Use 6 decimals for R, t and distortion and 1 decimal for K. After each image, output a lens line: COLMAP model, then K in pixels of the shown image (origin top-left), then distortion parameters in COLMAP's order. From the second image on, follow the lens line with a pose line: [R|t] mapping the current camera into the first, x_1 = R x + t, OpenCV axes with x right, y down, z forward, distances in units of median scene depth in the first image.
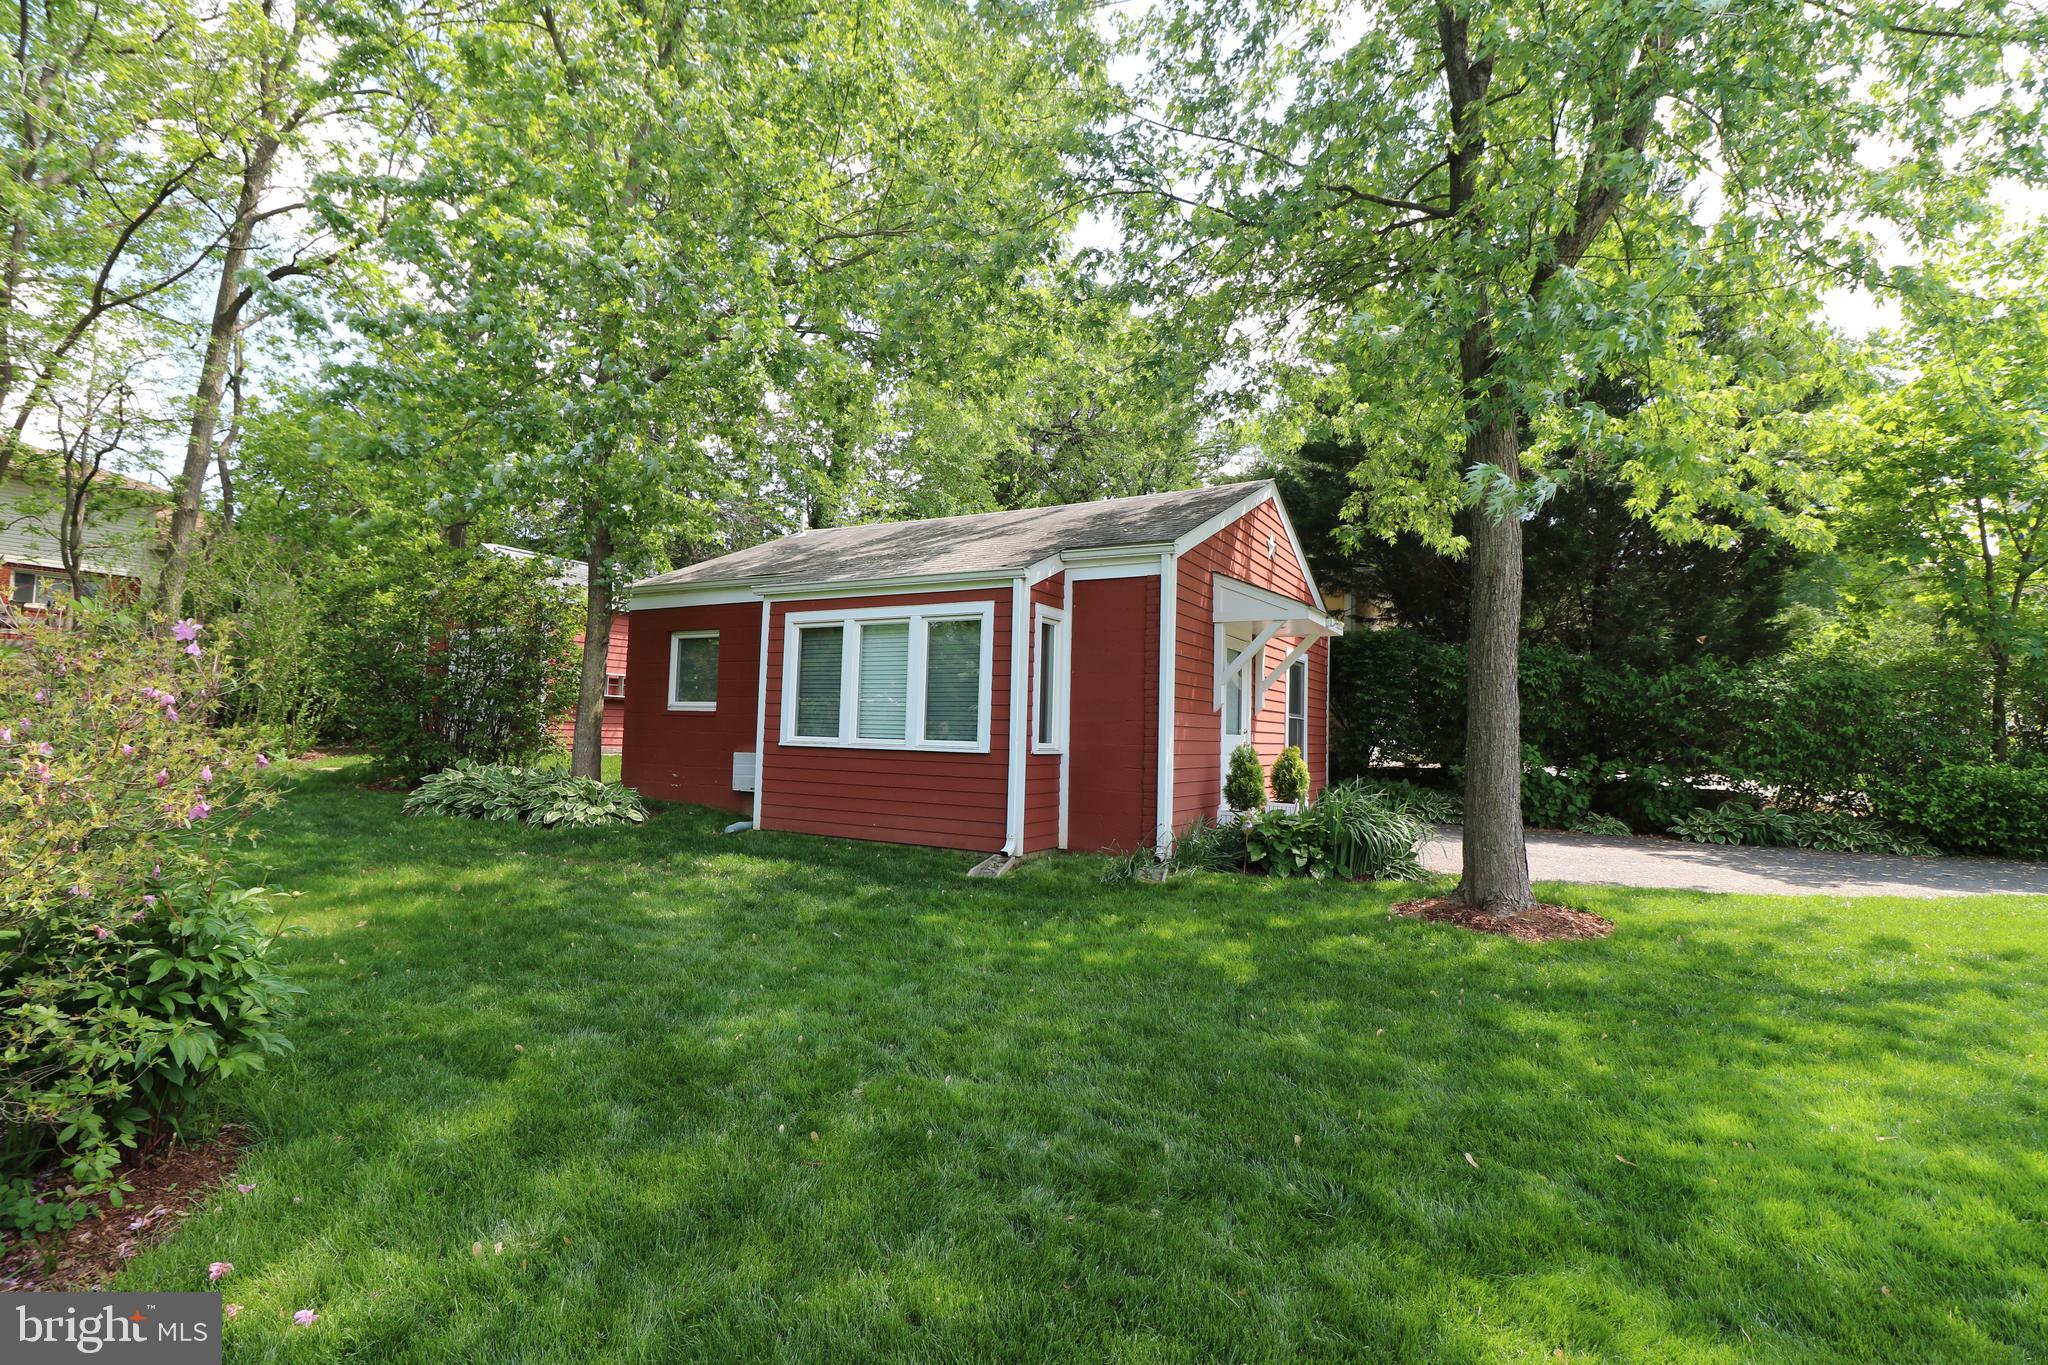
lens RADIAL K [[948.1, 0, 1024.0], [0, 948.1, 682.5], [0, 0, 1]] dist [-0.000081, -0.022600]
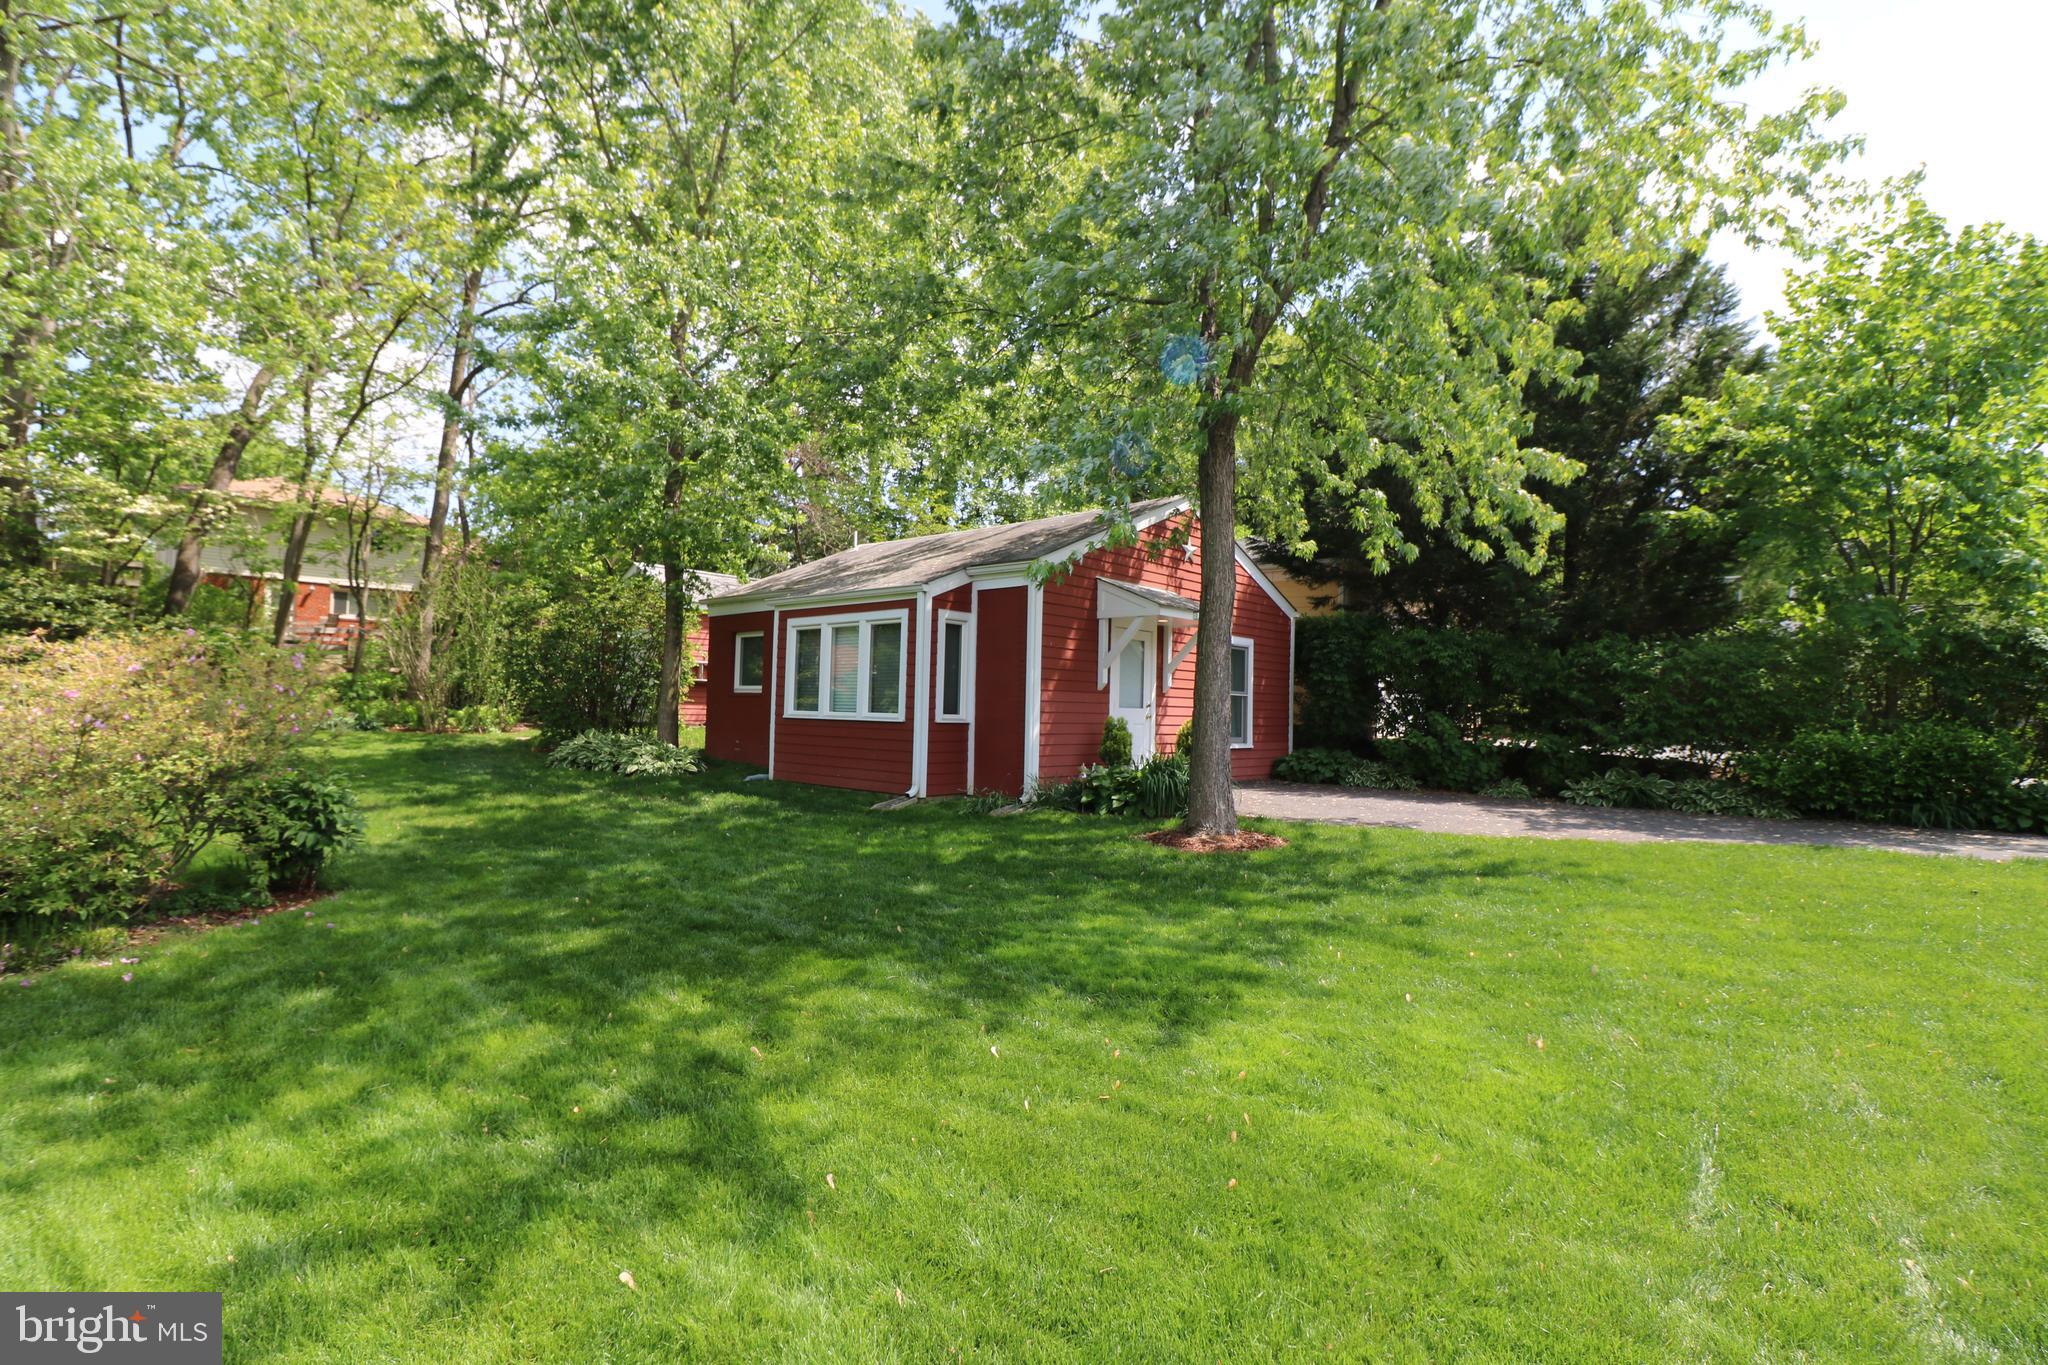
lens RADIAL K [[948.1, 0, 1024.0], [0, 948.1, 682.5], [0, 0, 1]] dist [-0.000081, -0.022600]
pose [[0.976589, -0.011258, -0.214819, 0.390487], [0.015690, 0.999698, 0.018936, -0.004233], [0.214541, -0.021863, 0.976470, -0.259341]]
